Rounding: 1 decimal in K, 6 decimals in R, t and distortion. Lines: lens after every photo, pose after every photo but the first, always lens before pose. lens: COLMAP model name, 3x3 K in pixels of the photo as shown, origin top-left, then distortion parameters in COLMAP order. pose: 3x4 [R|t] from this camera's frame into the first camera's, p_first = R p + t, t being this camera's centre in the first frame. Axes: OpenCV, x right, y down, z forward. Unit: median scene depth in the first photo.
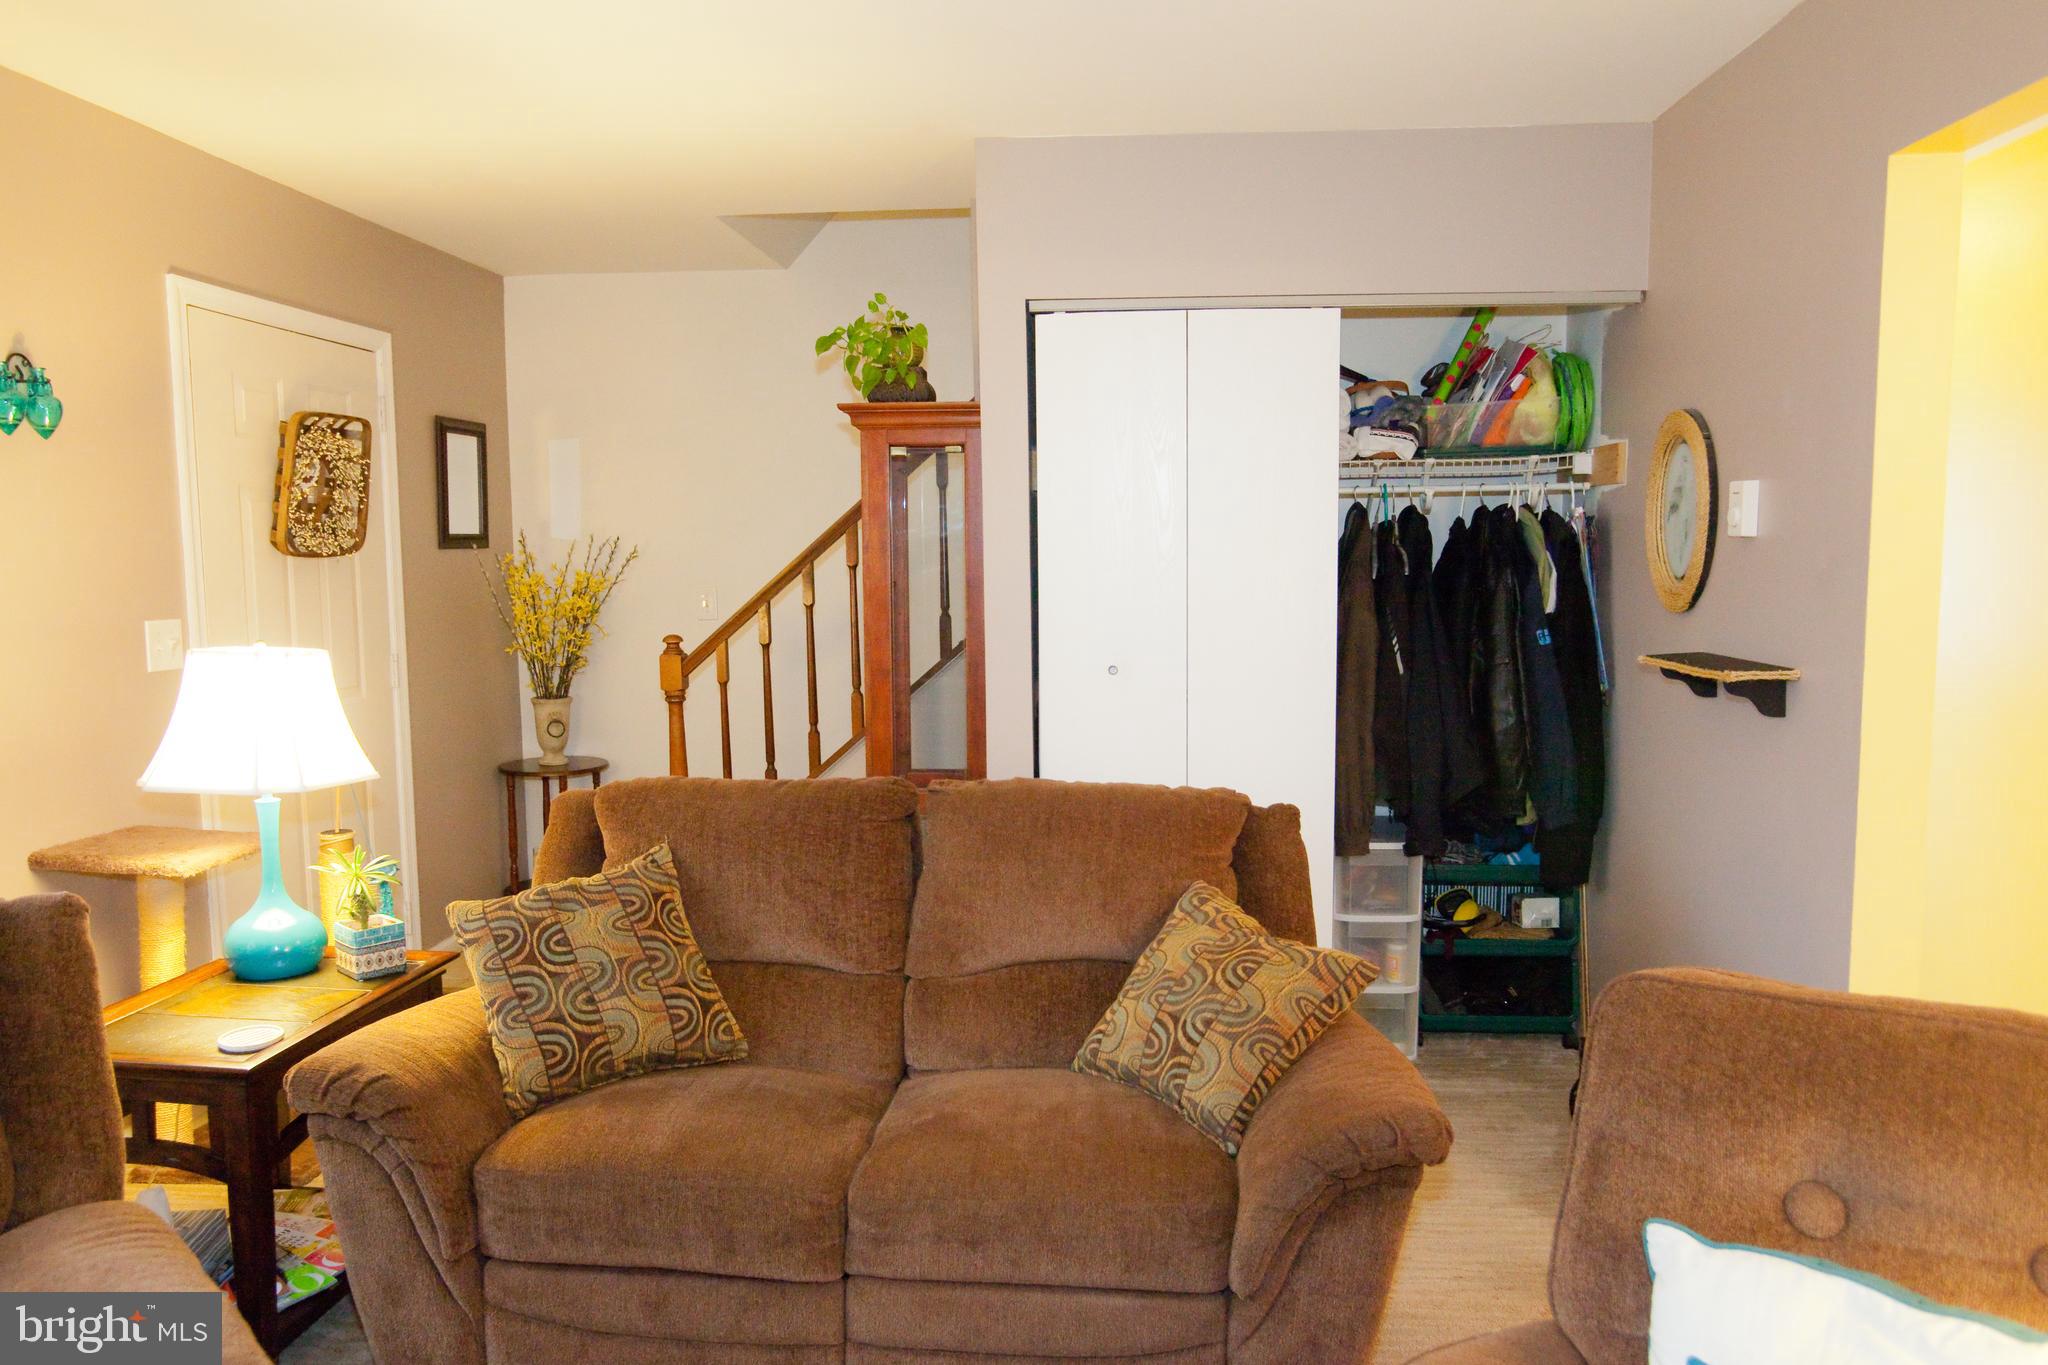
lens RADIAL K [[1443.7, 0, 1031.0], [0, 1443.7, 700.0], [0, 0, 1]] dist [-0.034099, 0.024493]
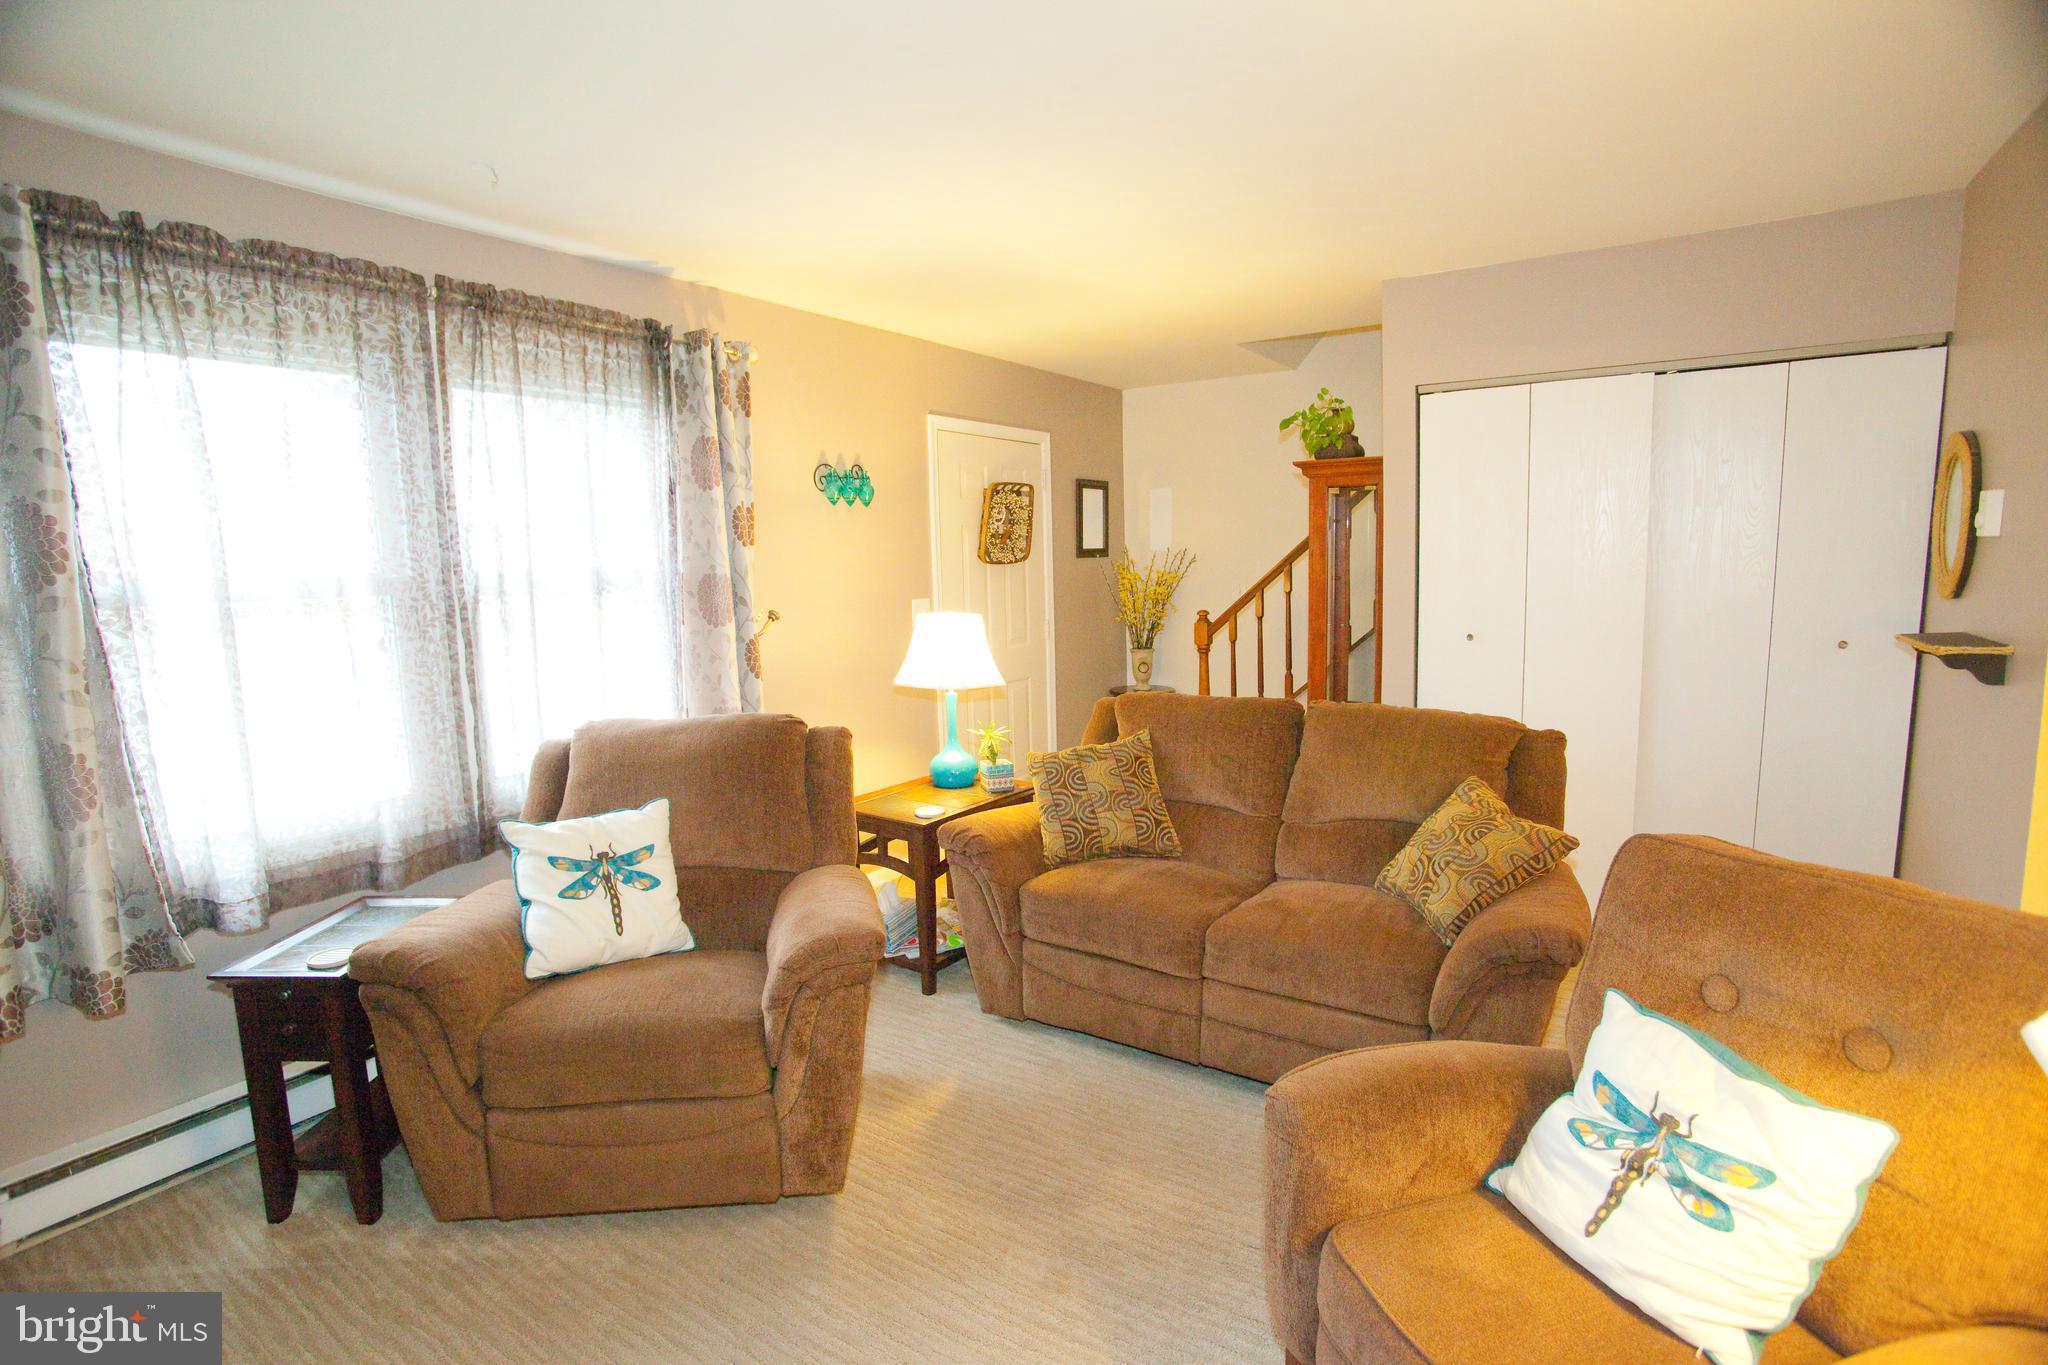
lens RADIAL K [[1020.1, 0, 1019.5], [0, 1020.1, 684.8], [0, 0, 1]] dist [-0.063410, 0.026711]
pose [[0.872751, 0.044170, -0.486164, 0.204117], [-0.032017, 0.998933, 0.033282, 0.010411], [0.487115, -0.013481, 0.873234, -0.137975]]
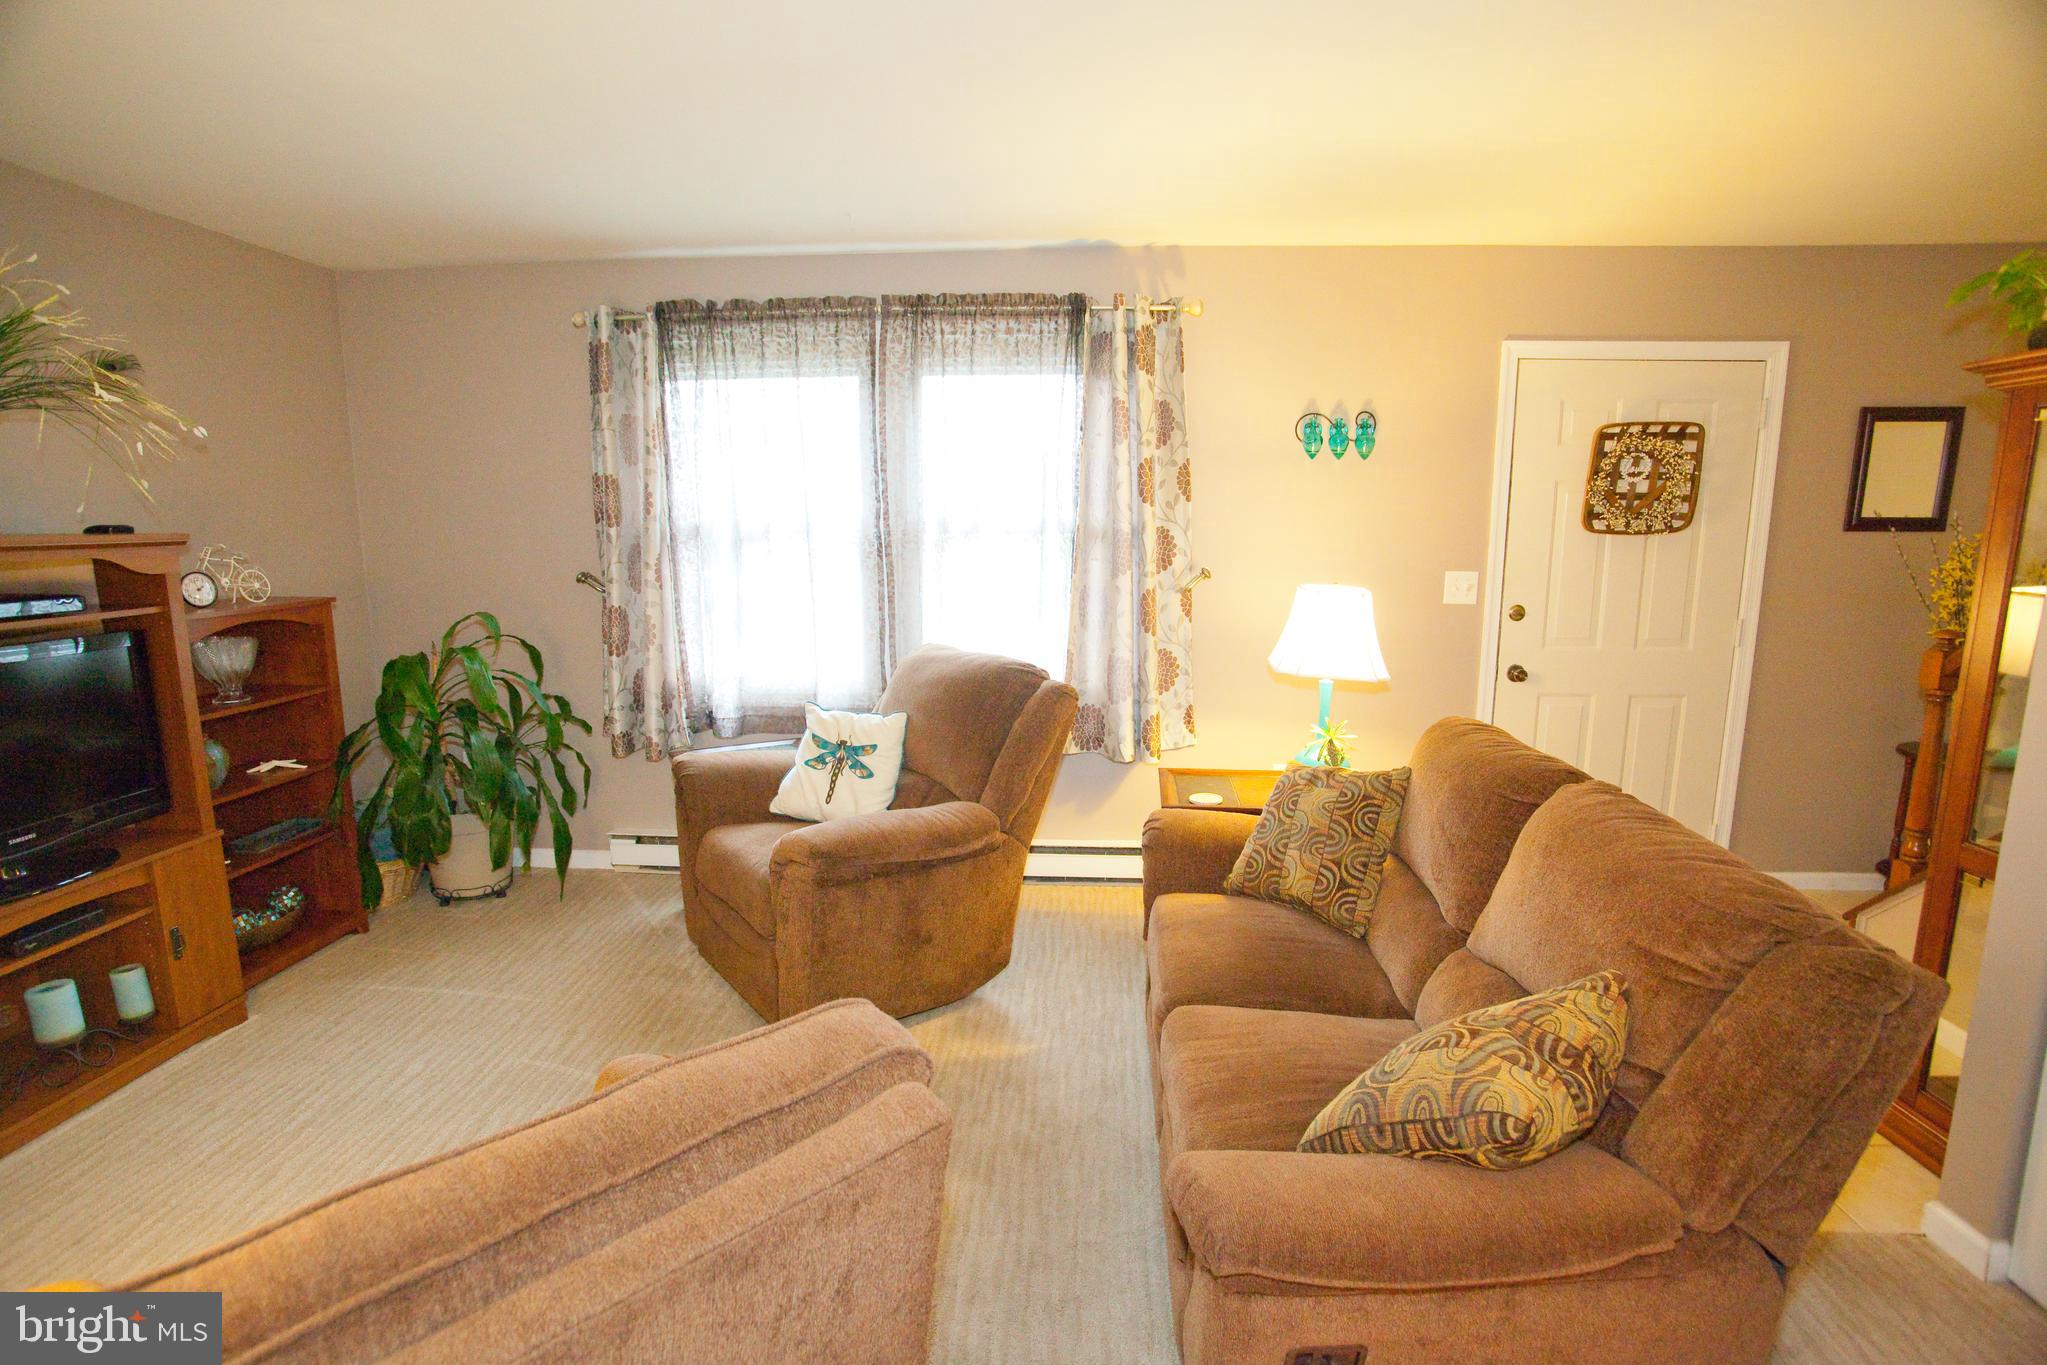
lens RADIAL K [[1019.6, 0, 1017.7], [0, 1019.6, 691.4], [0, 0, 1]] dist [-0.063410, 0.026711]
pose [[0.011504, 0.170540, -0.985284, 0.599256], [-0.109902, 0.979595, 0.168272, -0.073894], [0.993876, 0.106349, 0.030012, 0.626254]]
